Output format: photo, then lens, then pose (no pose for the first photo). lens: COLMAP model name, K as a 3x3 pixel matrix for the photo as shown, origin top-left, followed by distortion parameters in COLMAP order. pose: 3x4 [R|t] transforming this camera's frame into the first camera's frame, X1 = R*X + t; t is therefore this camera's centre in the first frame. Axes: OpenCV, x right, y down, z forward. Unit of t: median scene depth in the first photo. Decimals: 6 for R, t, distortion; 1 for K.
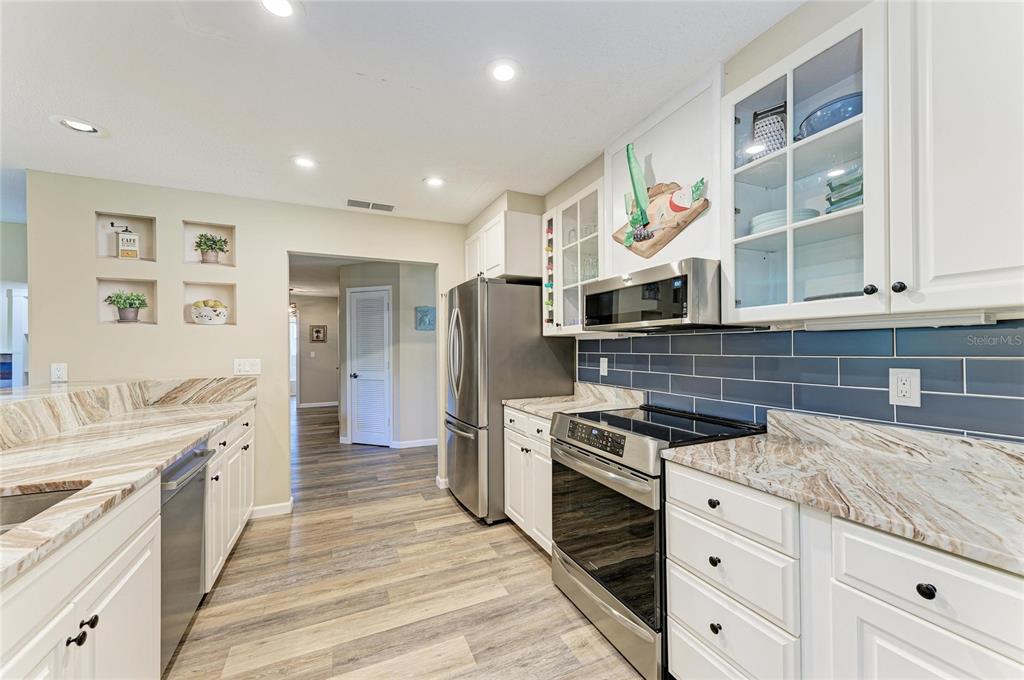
lens RADIAL K [[401.8, 0, 526.1], [0, 401.8, 344.3], [0, 0, 1]] dist [0.014024, -0.004108]
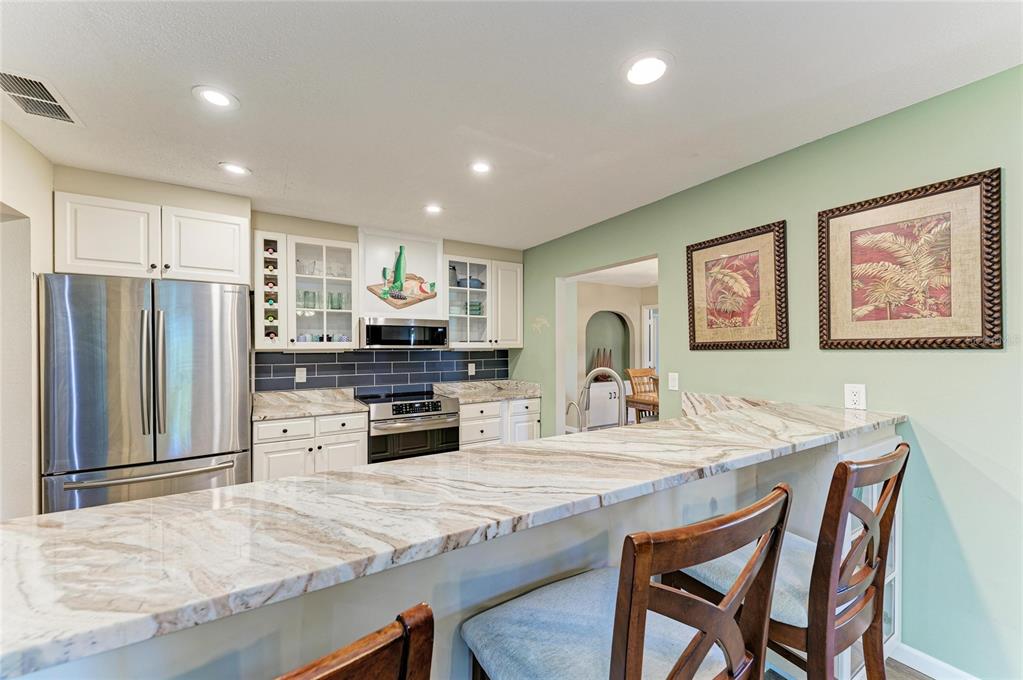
lens RADIAL K [[401.4, 0, 517.2], [0, 401.4, 349.0], [0, 0, 1]] dist [0.014024, -0.004108]
pose [[-0.115222, 0.003173, 0.993335, -1.105908], [-0.005255, 0.999979, -0.003803, -0.022777], [-0.993326, -0.005658, -0.115203, 0.486972]]
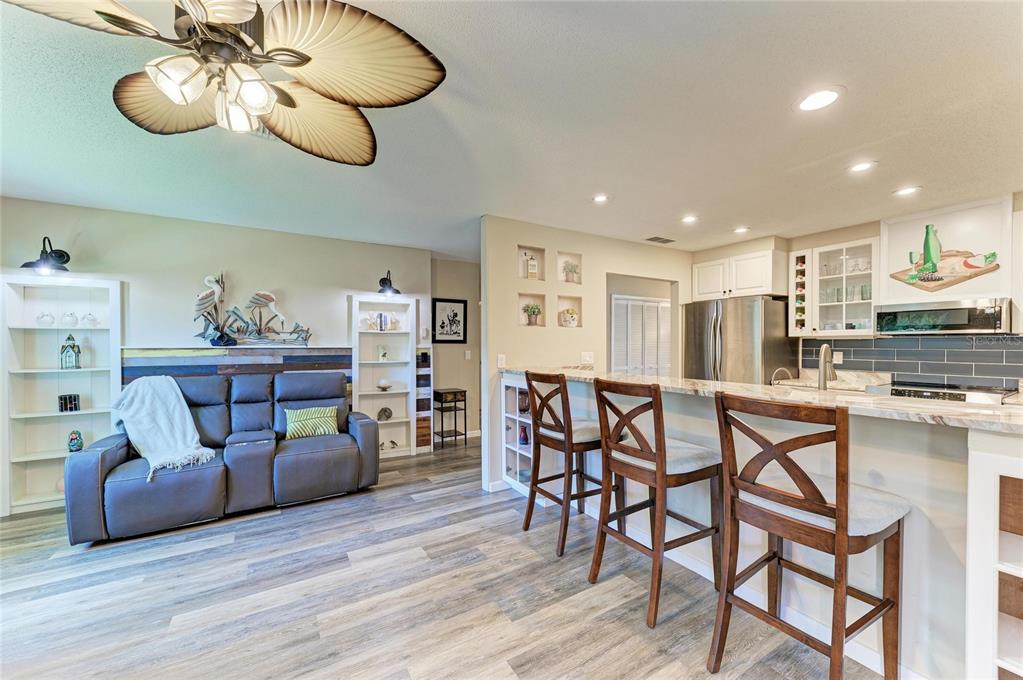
lens RADIAL K [[401.4, 0, 522.7], [0, 401.4, 350.2], [0, 0, 1]] dist [0.014024, -0.004108]
pose [[0.993259, 0.002724, 0.115888, -1.131983], [-0.005752, 0.999650, 0.025804, -0.004534], [-0.115777, -0.026296, 0.992927, -0.342705]]
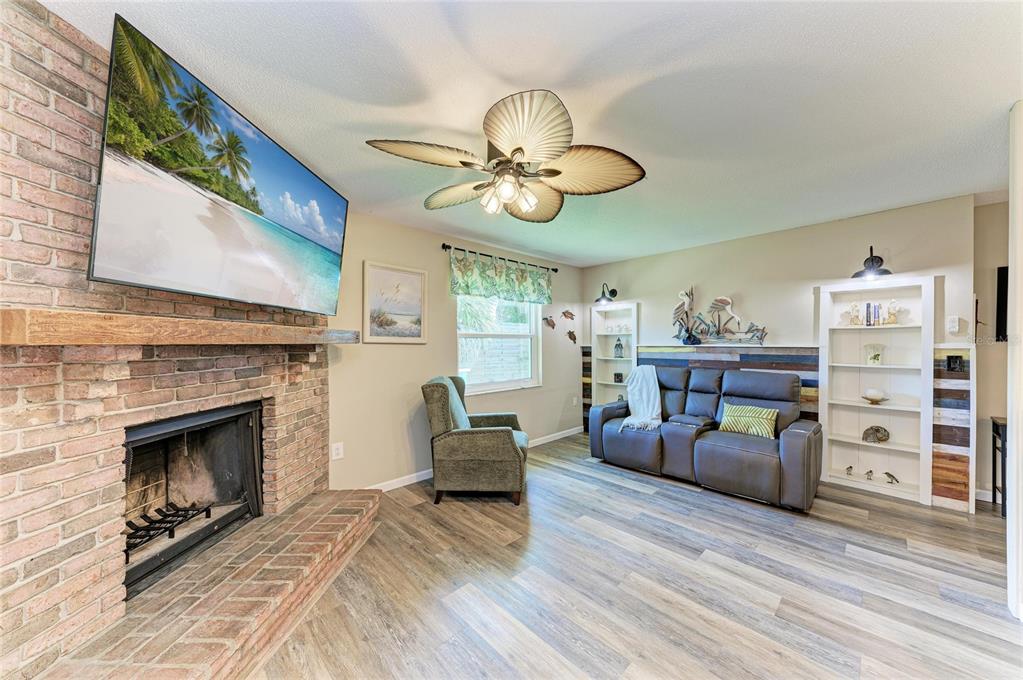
lens RADIAL K [[356.0, 0, 508.0], [0, 356.0, 346.2], [0, 0, 1]] dist [-0.000269, -0.000428]
pose [[0.306718, 0.012215, -0.951722, -0.793121], [0.010597, 0.999812, 0.016248, -0.003741], [0.951742, -0.015069, 0.306530, -0.081152]]
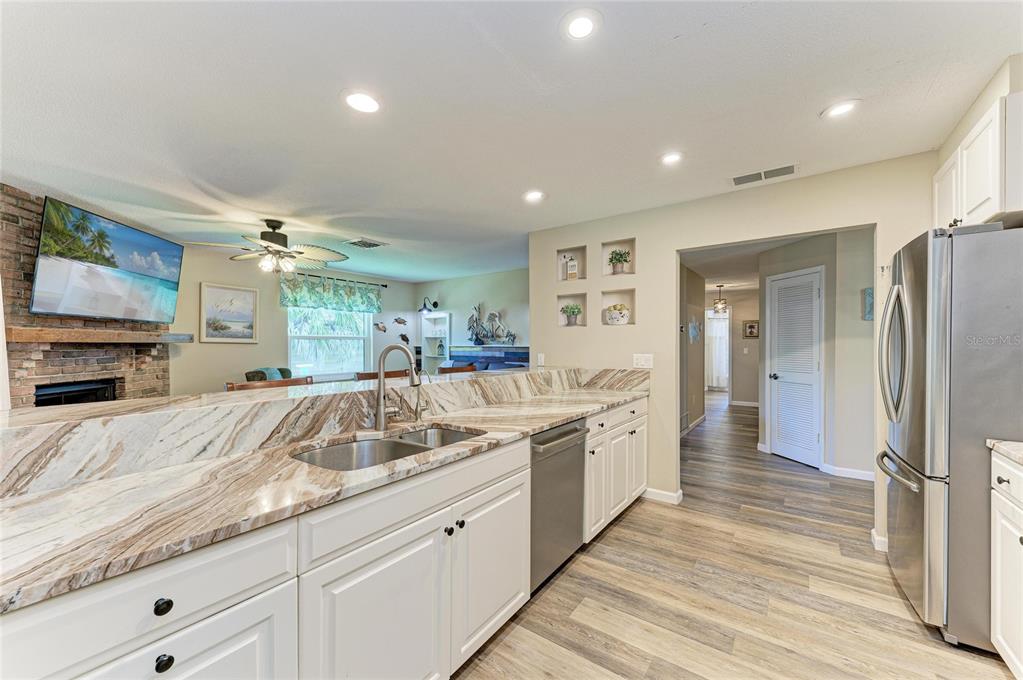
lens RADIAL K [[401.4, 0, 510.9], [0, 401.4, 346.2], [0, 0, 1]] dist [0.014024, -0.004108]
pose [[0.481694, 0.009336, -0.876290, 0.117660], [0.004061, 0.999909, 0.012886, -0.001790], [0.876330, -0.009766, 0.481612, 0.150112]]
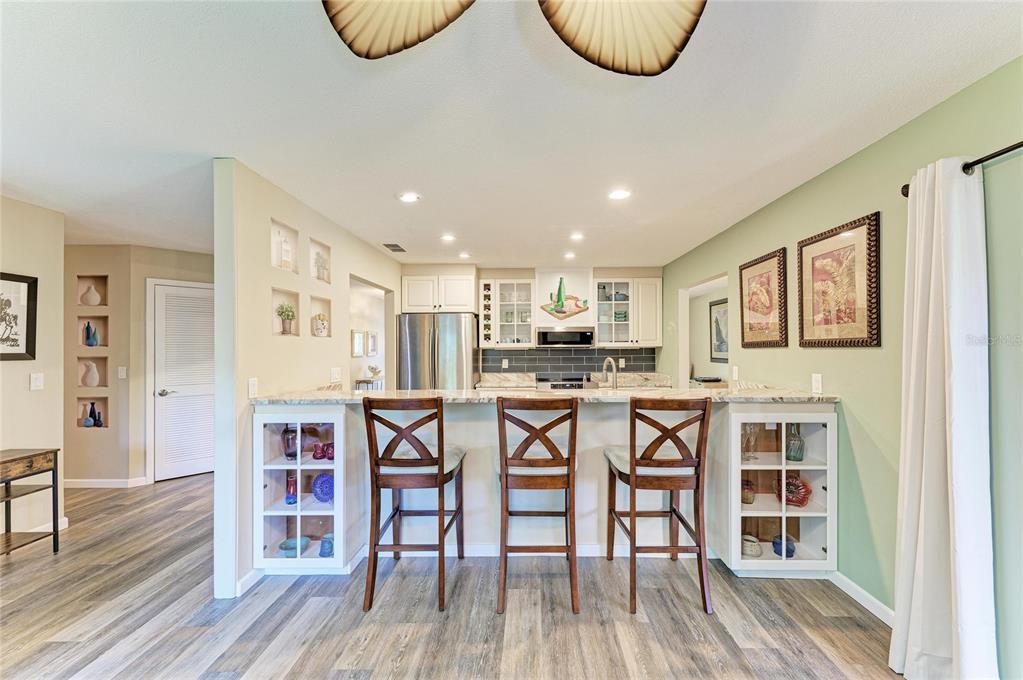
lens RADIAL K [[401.4, 0, 523.6], [0, 401.4, 351.8], [0, 0, 1]] dist [0.014024, -0.004108]
pose [[0.437805, -0.007254, 0.899041, -1.556991], [-0.005347, 0.999929, 0.010672, -0.023855], [-0.899054, -0.009479, 0.437735, 0.048881]]
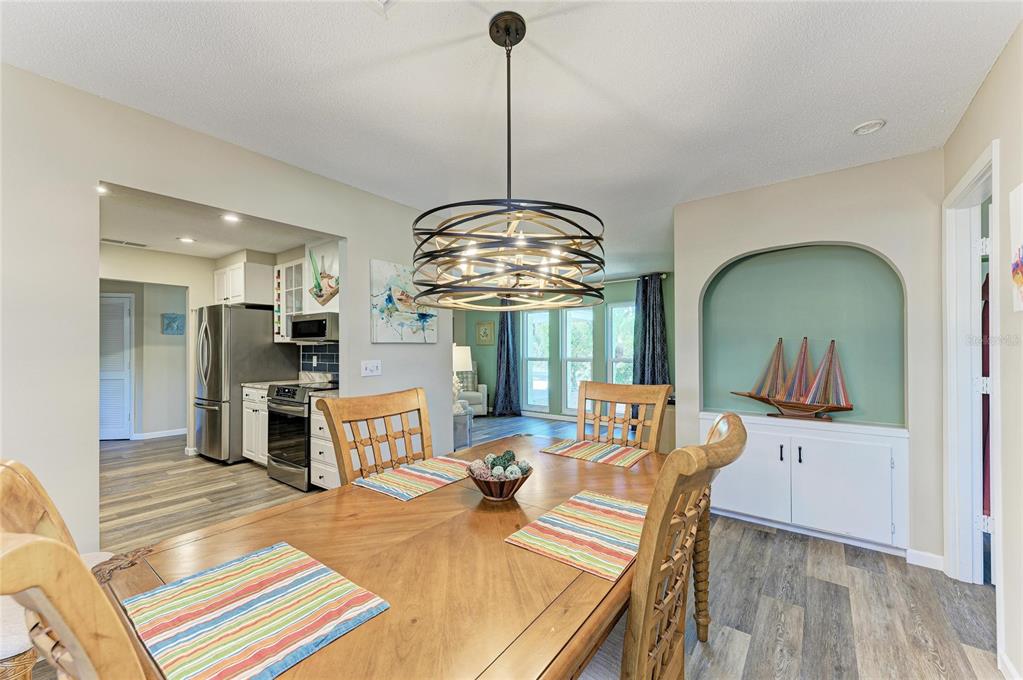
lens RADIAL K [[401.4, 0, 525.7], [0, 401.4, 345.0], [0, 0, 1]] dist [0.014024, -0.004108]
pose [[0.884203, 0.006372, 0.467060, 0.186607], [-0.004911, 0.999978, -0.004345, -0.009356], [-0.467078, 0.001548, 0.884215, -0.917966]]
